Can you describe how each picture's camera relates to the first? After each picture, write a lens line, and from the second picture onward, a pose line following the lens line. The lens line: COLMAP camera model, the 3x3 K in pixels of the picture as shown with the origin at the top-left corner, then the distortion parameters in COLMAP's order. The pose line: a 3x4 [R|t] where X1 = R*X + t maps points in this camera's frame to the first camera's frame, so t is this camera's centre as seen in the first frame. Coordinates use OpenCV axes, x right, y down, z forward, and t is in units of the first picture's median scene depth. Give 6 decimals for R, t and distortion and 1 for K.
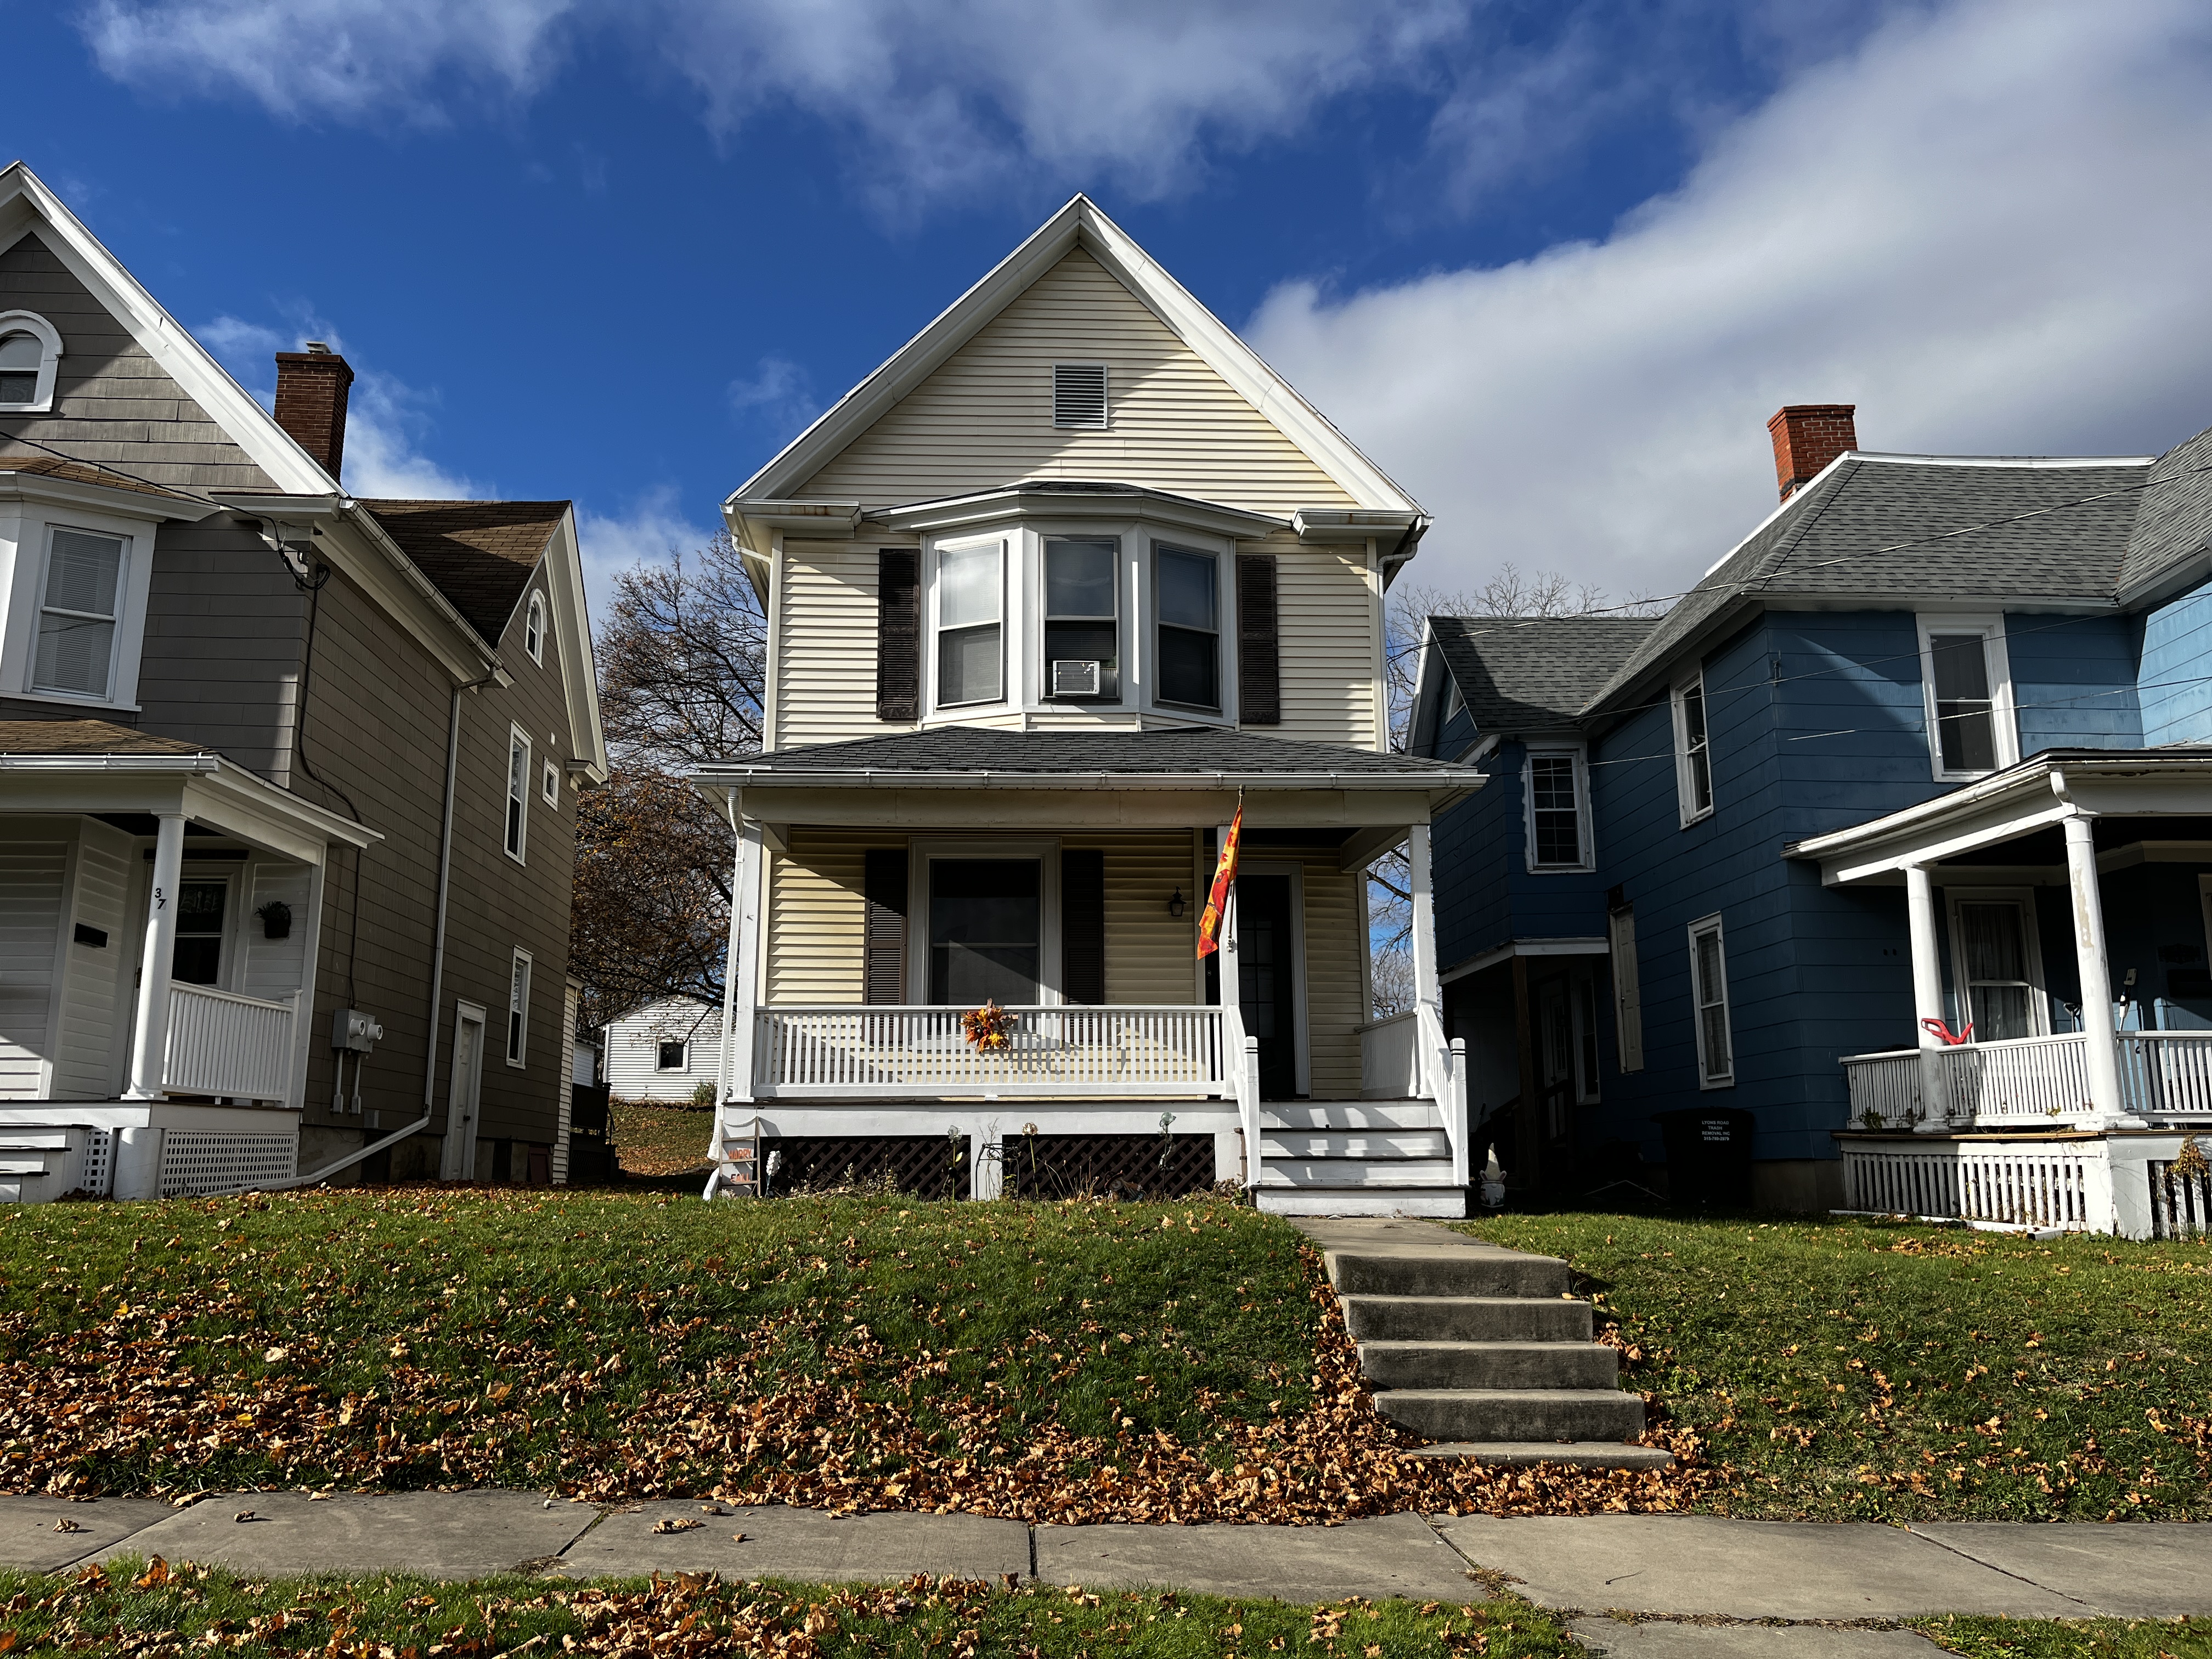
lens RADIAL K [[1671.5, 0, 1102.5], [0, 1671.5, 837.0], [0, 0, 1]] dist [0.060176, -0.072638]
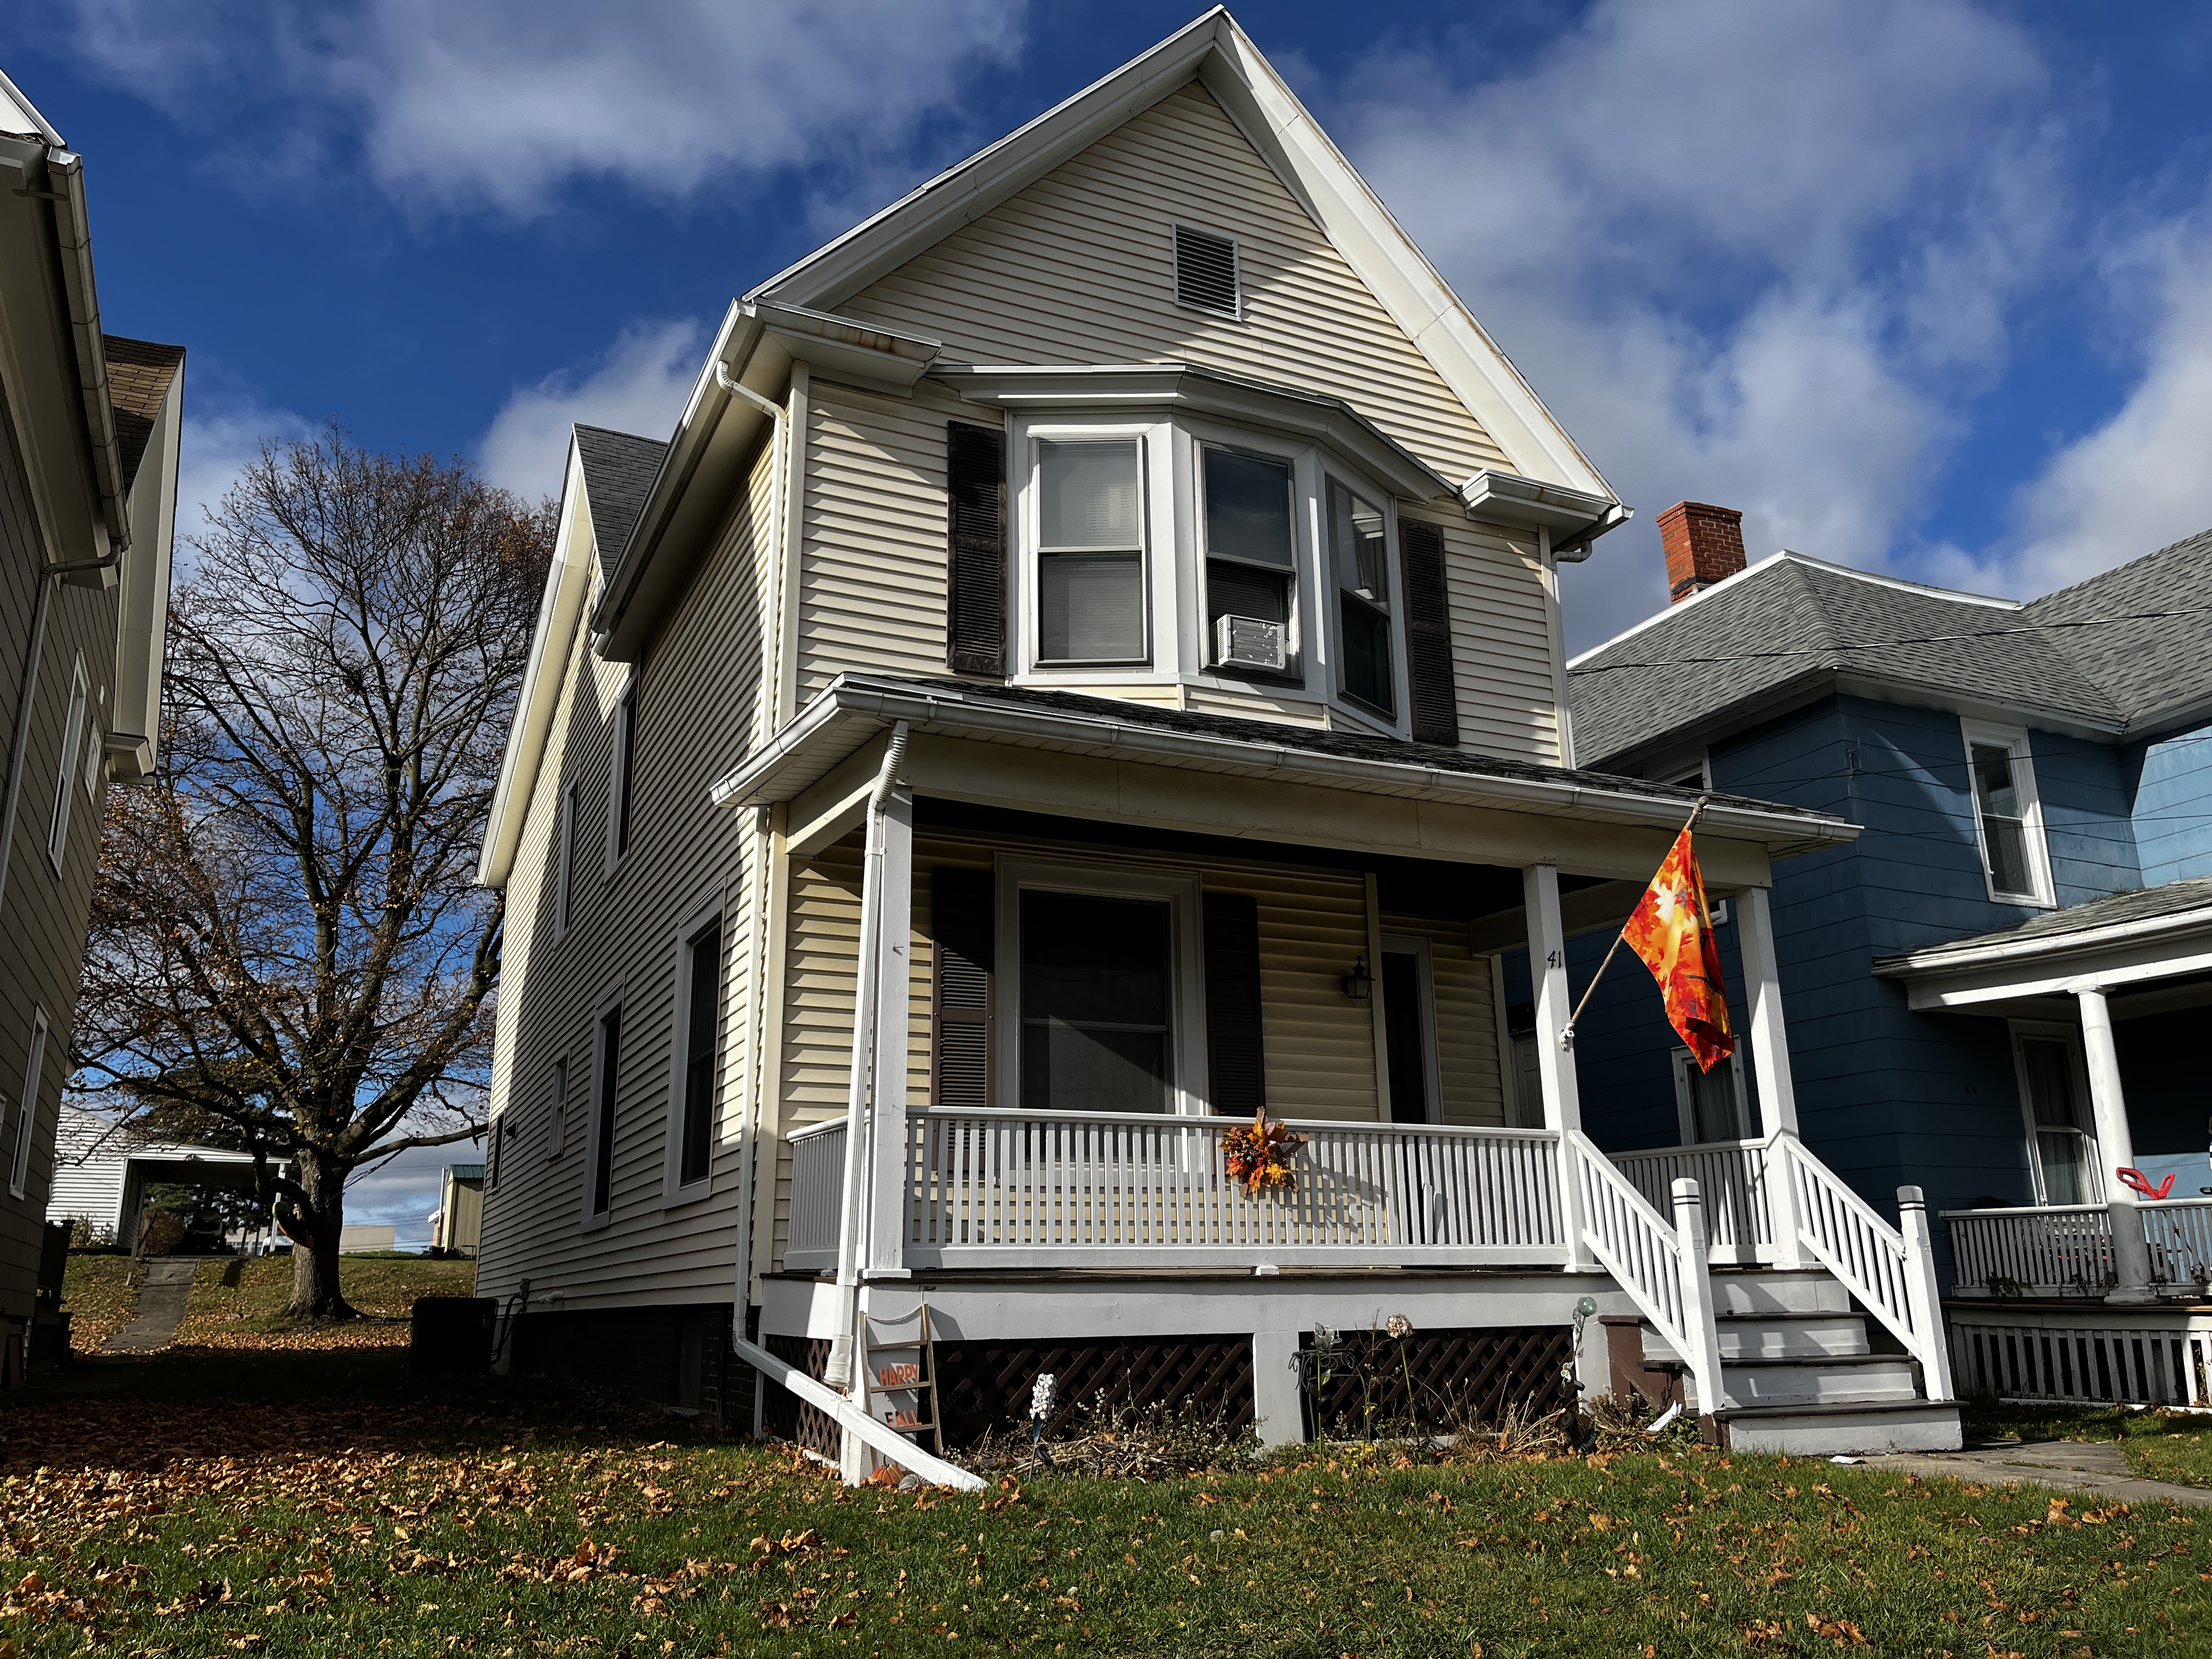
lens RADIAL K [[1671.5, 0, 1119.8], [0, 1671.5, 838.1], [0, 0, 1]] dist [0.060176, -0.072638]
pose [[0.926393, 0.091386, 0.365301, -0.300416], [-0.063532, 0.994129, -0.087583, 0.046905], [-0.371160, 0.057928, 0.926760, 0.369759]]
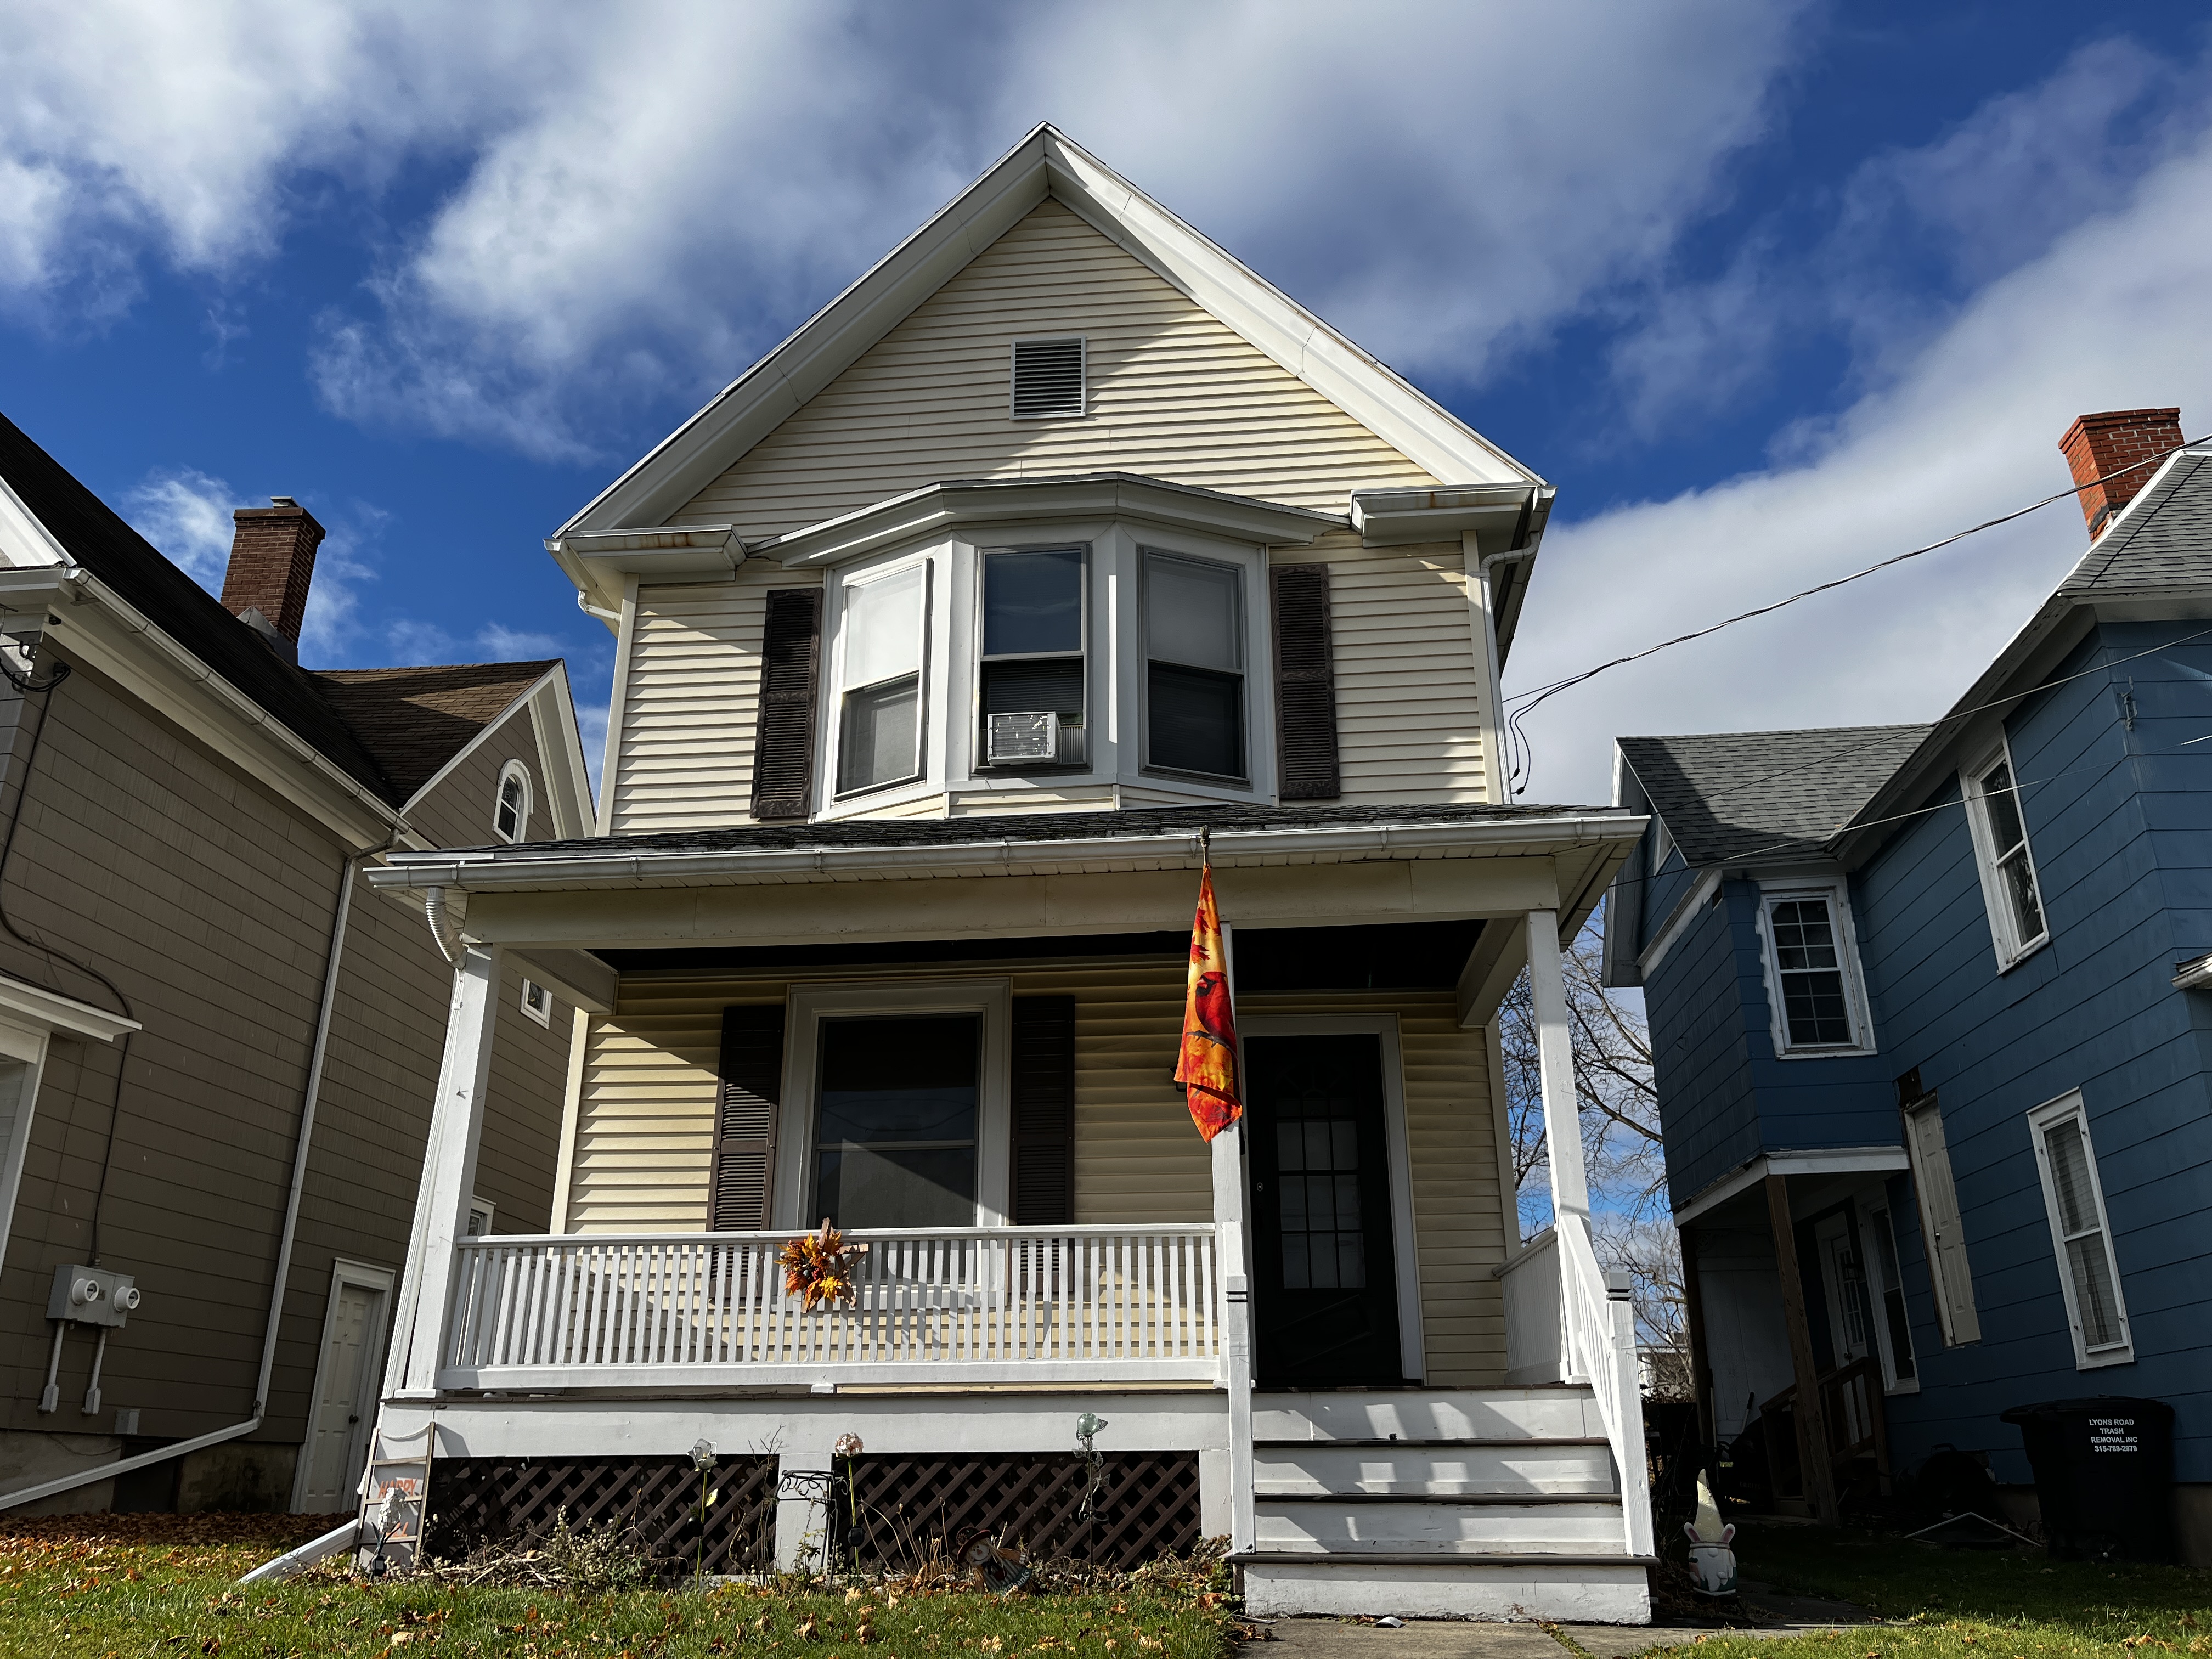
lens RADIAL K [[1671.5, 0, 1106.4], [0, 1671.5, 841.0], [0, 0, 1]] dist [0.060176, -0.072638]
pose [[0.988852, -0.050566, -0.140051, 0.106278], [0.027694, 0.986617, -0.160686, 0.053324], [0.146301, 0.155016, 0.977019, 0.338205]]
